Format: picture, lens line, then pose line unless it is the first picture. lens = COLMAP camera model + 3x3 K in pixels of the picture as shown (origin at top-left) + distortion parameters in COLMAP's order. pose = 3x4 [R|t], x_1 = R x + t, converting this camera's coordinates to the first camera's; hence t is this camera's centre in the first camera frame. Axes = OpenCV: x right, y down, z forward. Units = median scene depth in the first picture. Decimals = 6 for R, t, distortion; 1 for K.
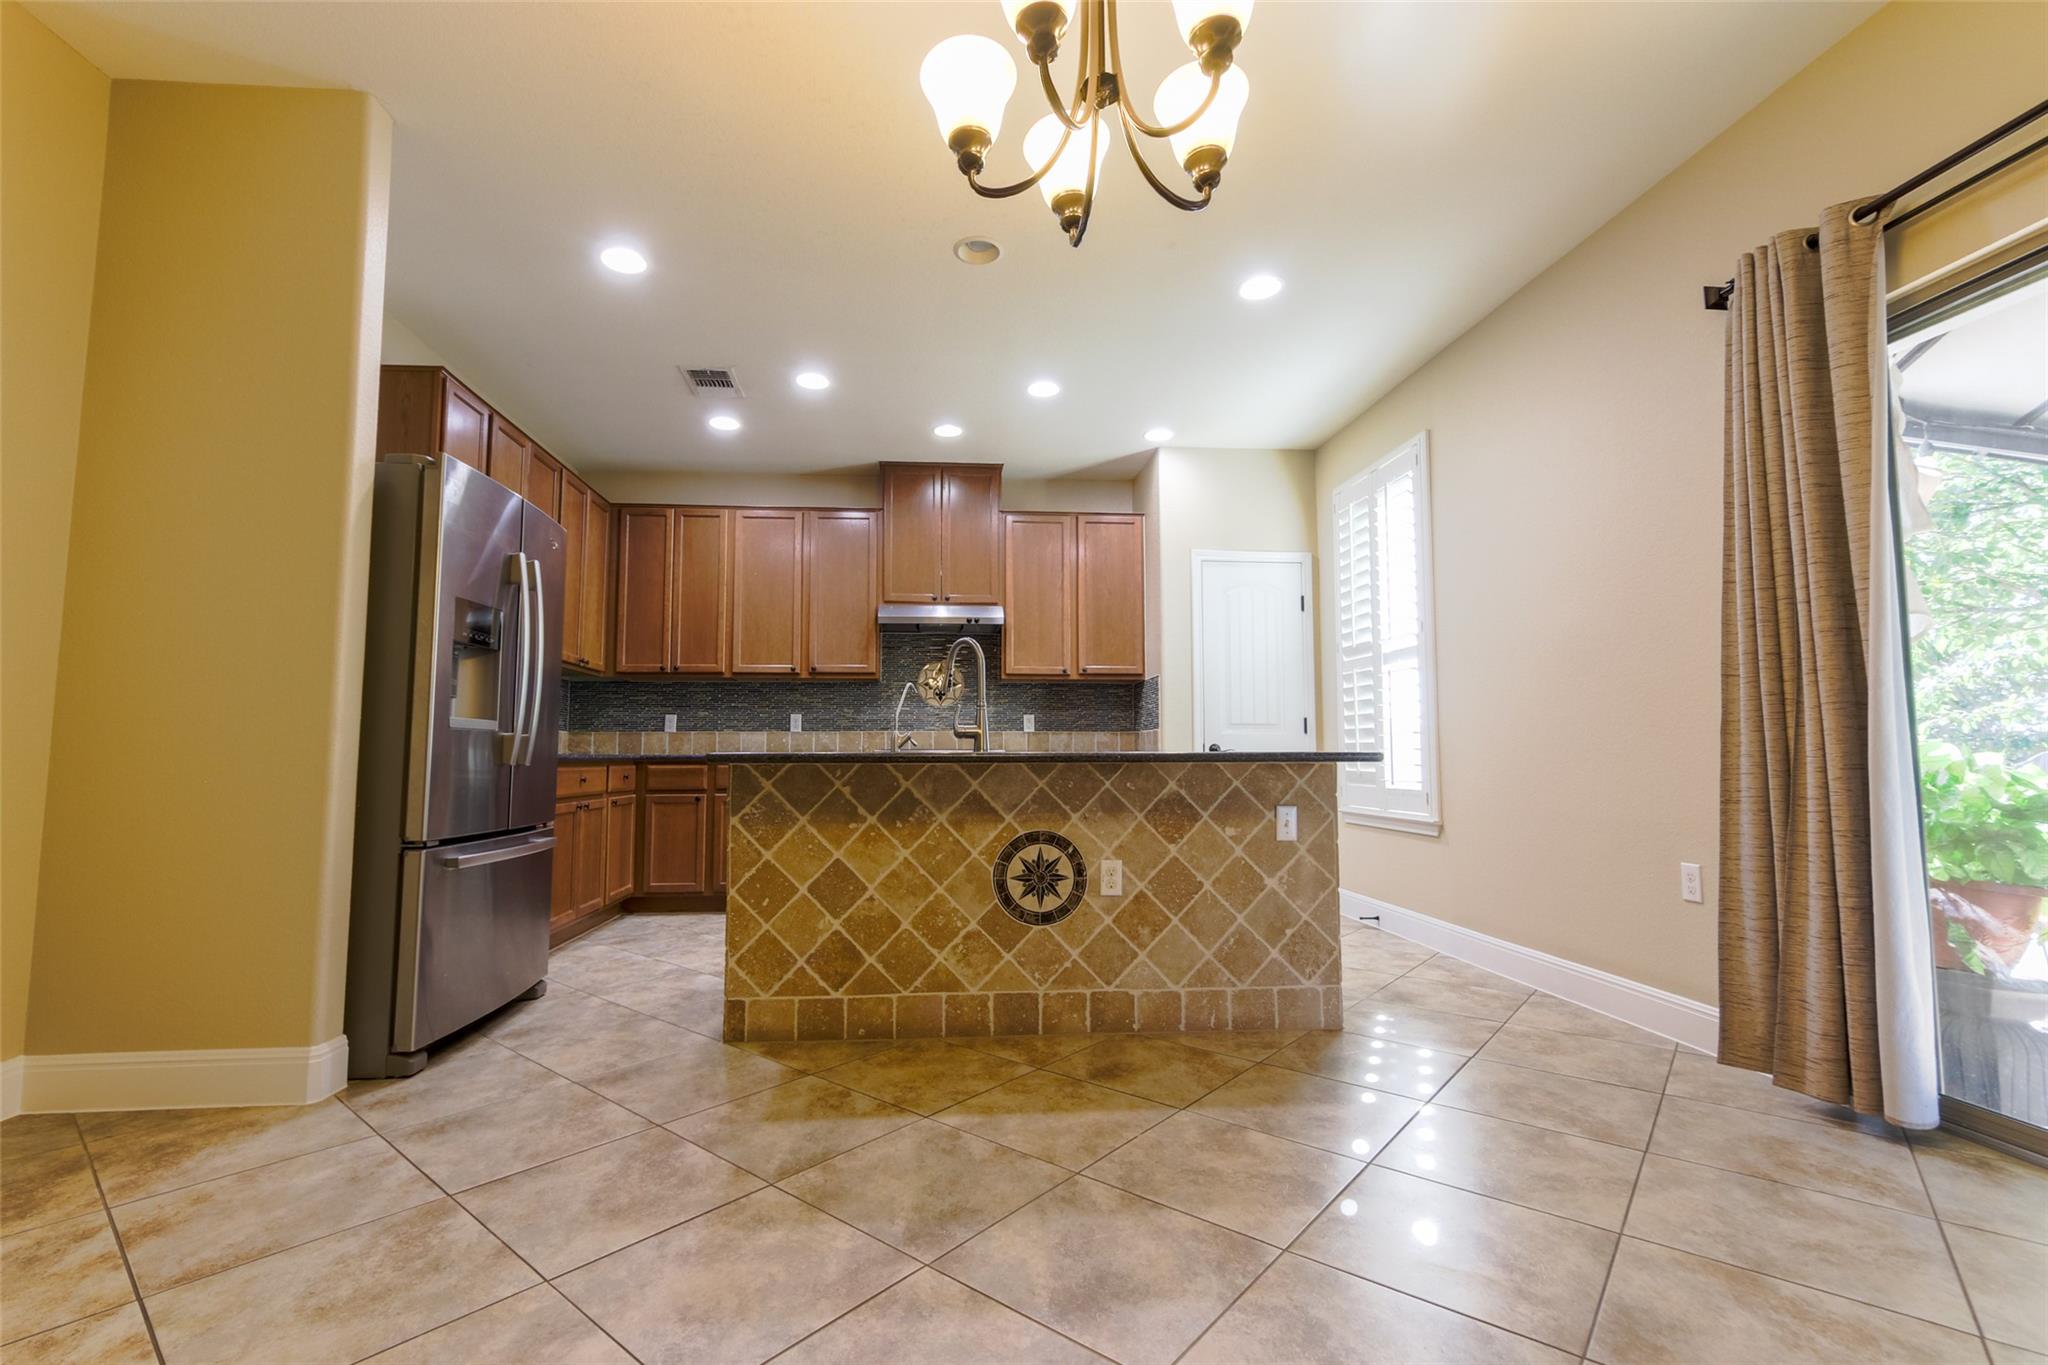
lens RADIAL K [[884.0, 0, 1010.8], [0, 884.0, 687.6], [0, 0, 1]] dist [0.005441, -0.001255]
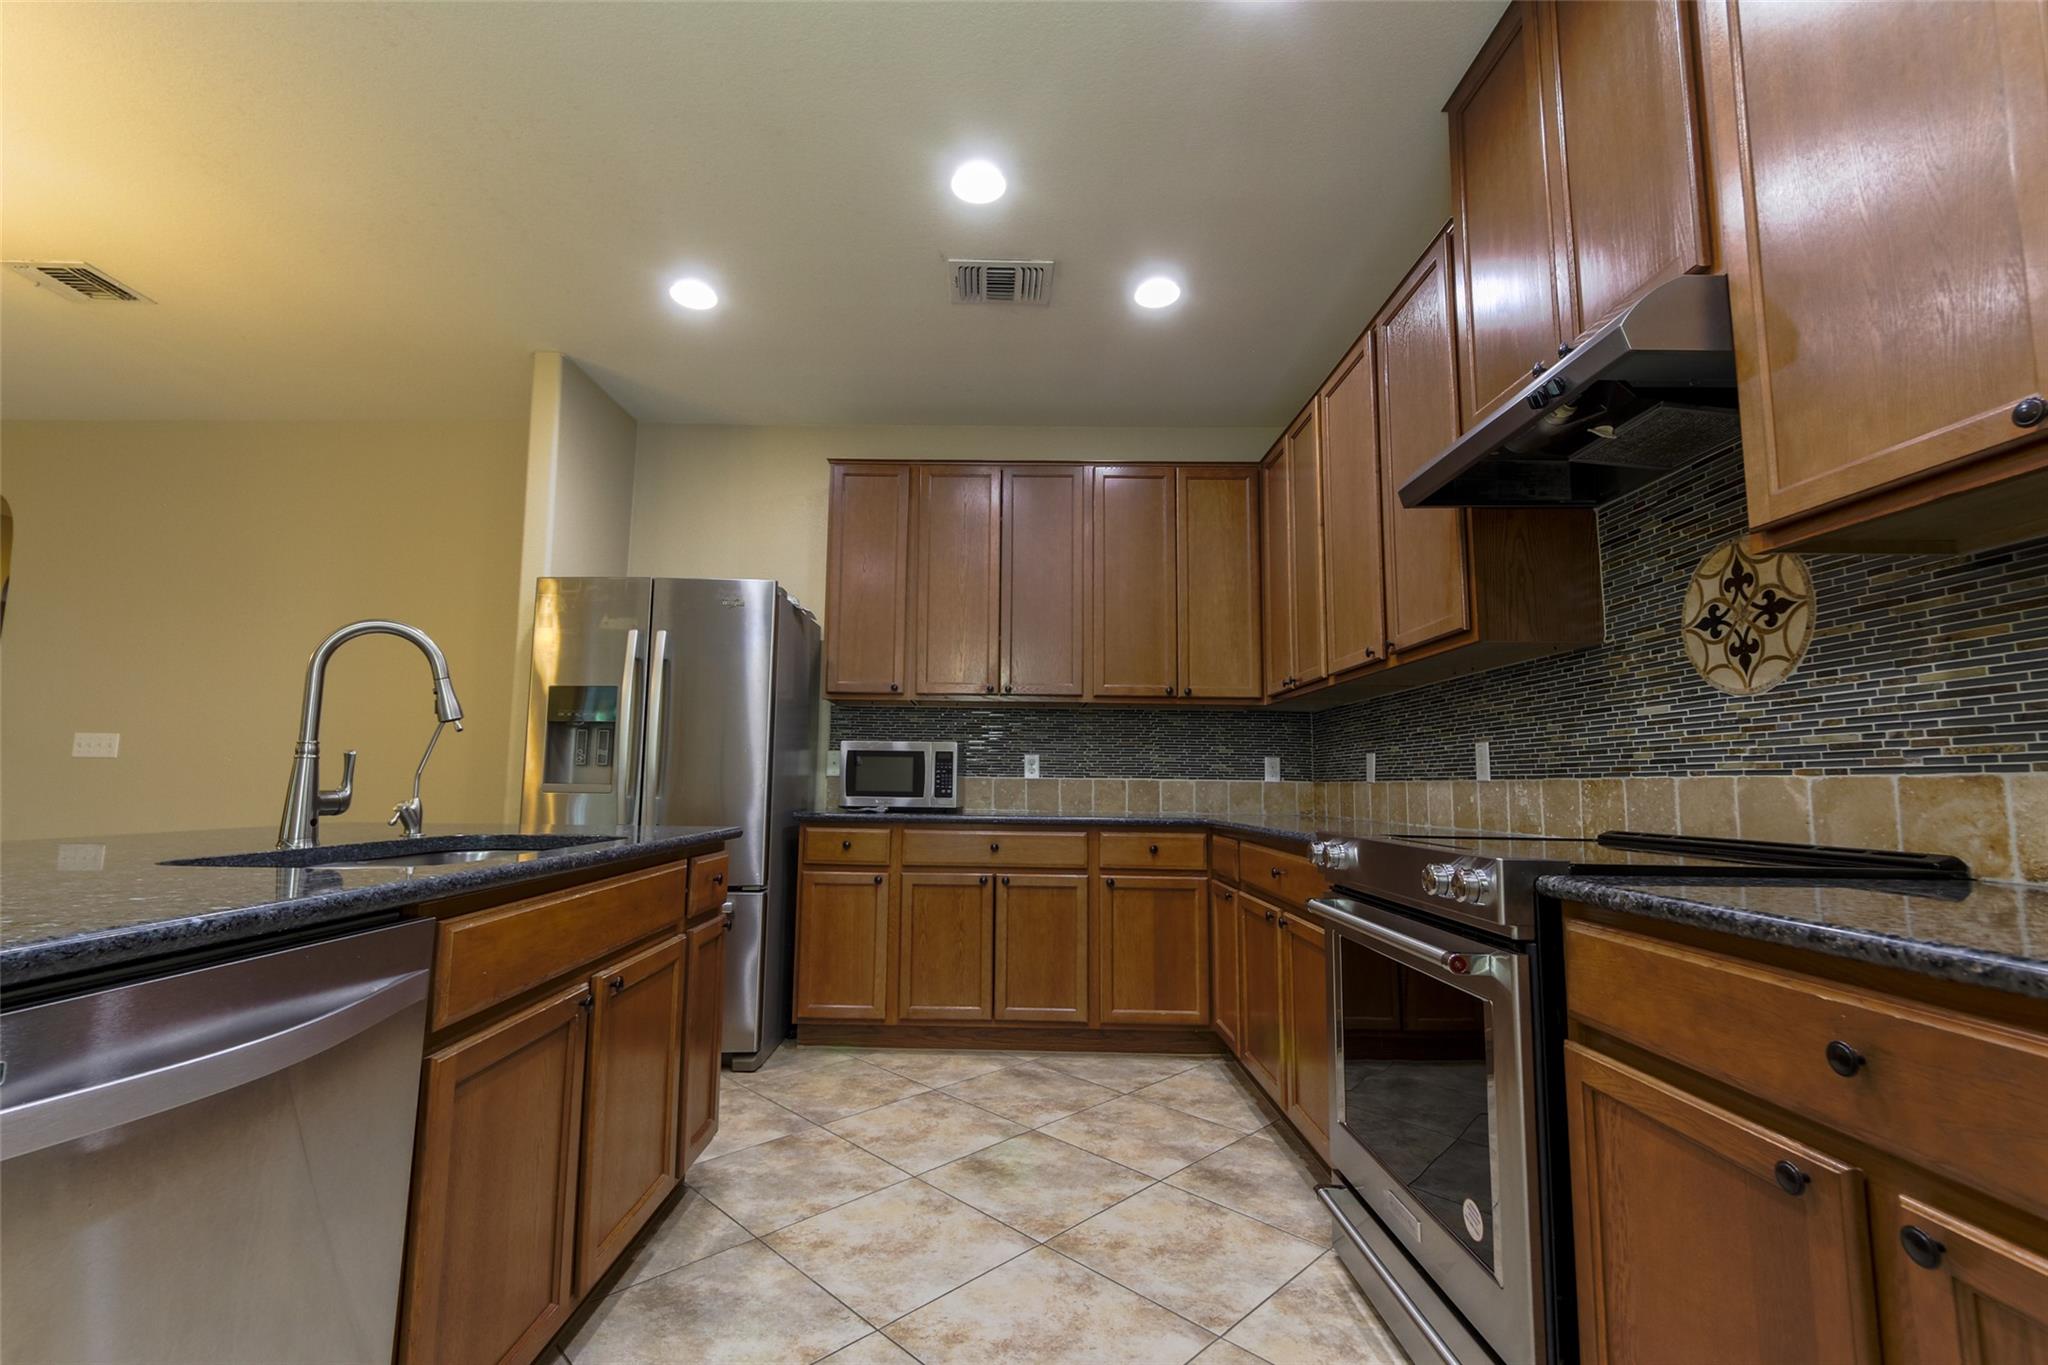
lens RADIAL K [[884.0, 0, 1043.7], [0, 884.0, 682.4], [0, 0, 1]] dist [0.005441, -0.001255]
pose [[-0.117233, -0.113400, -0.986609, 0.459576], [0.065056, 0.990448, -0.121572, 0.076210], [0.990971, -0.078437, -0.108735, 1.570960]]
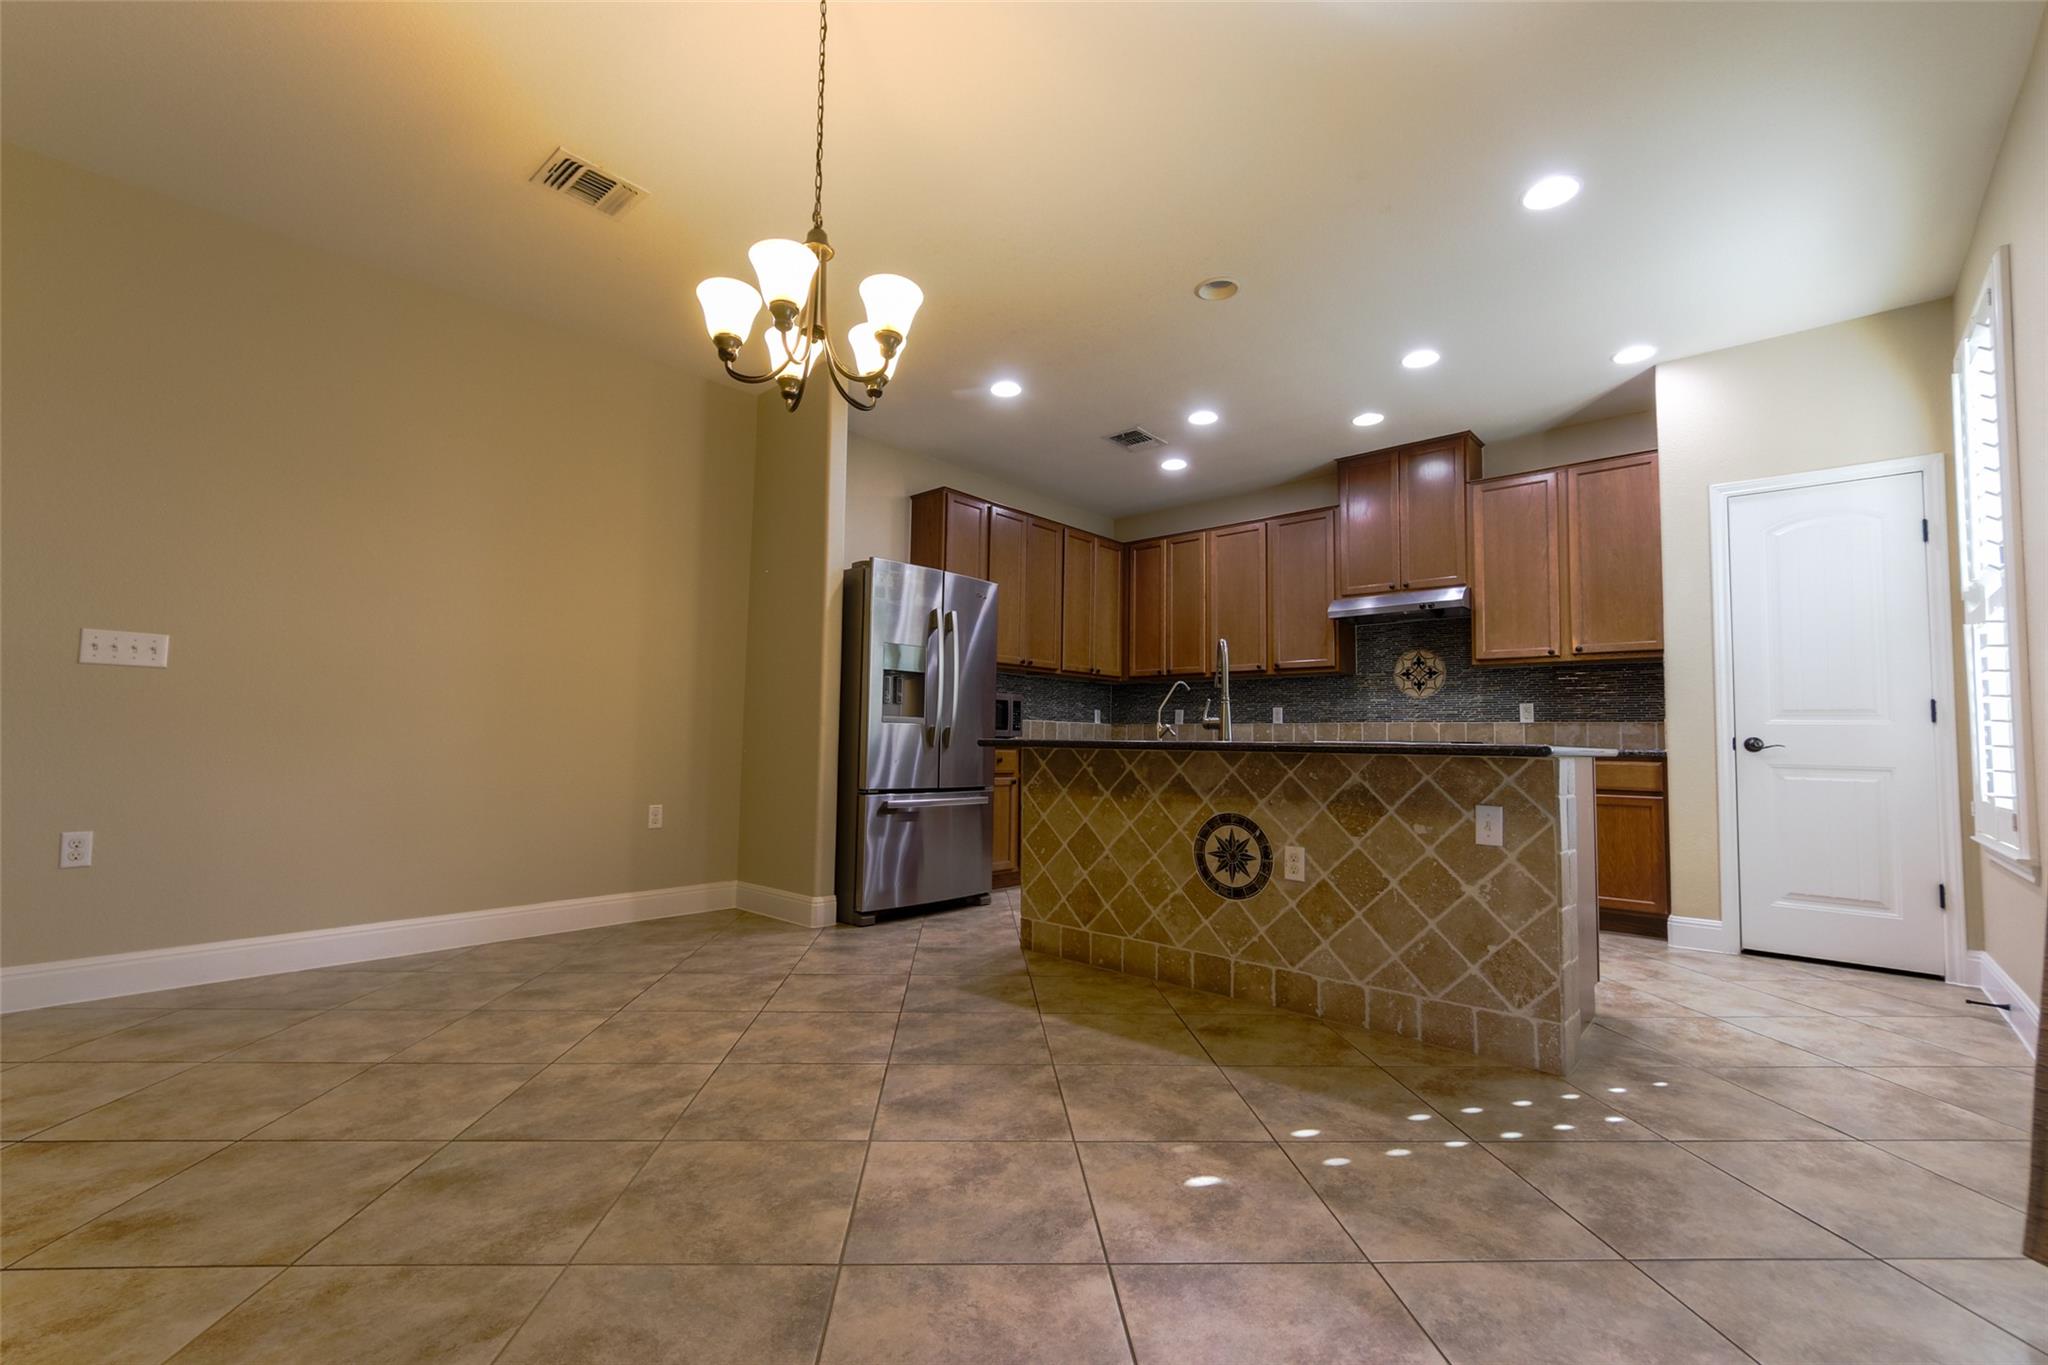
lens RADIAL K [[884.0, 0, 1031.7], [0, 884.0, 686.1], [0, 0, 1]] dist [0.005441, -0.001255]
pose [[0.682544, -0.035235, -0.729994, 0.656438], [0.040650, 0.999121, -0.010218, 0.004969], [0.729713, -0.022700, 0.683377, 0.068504]]
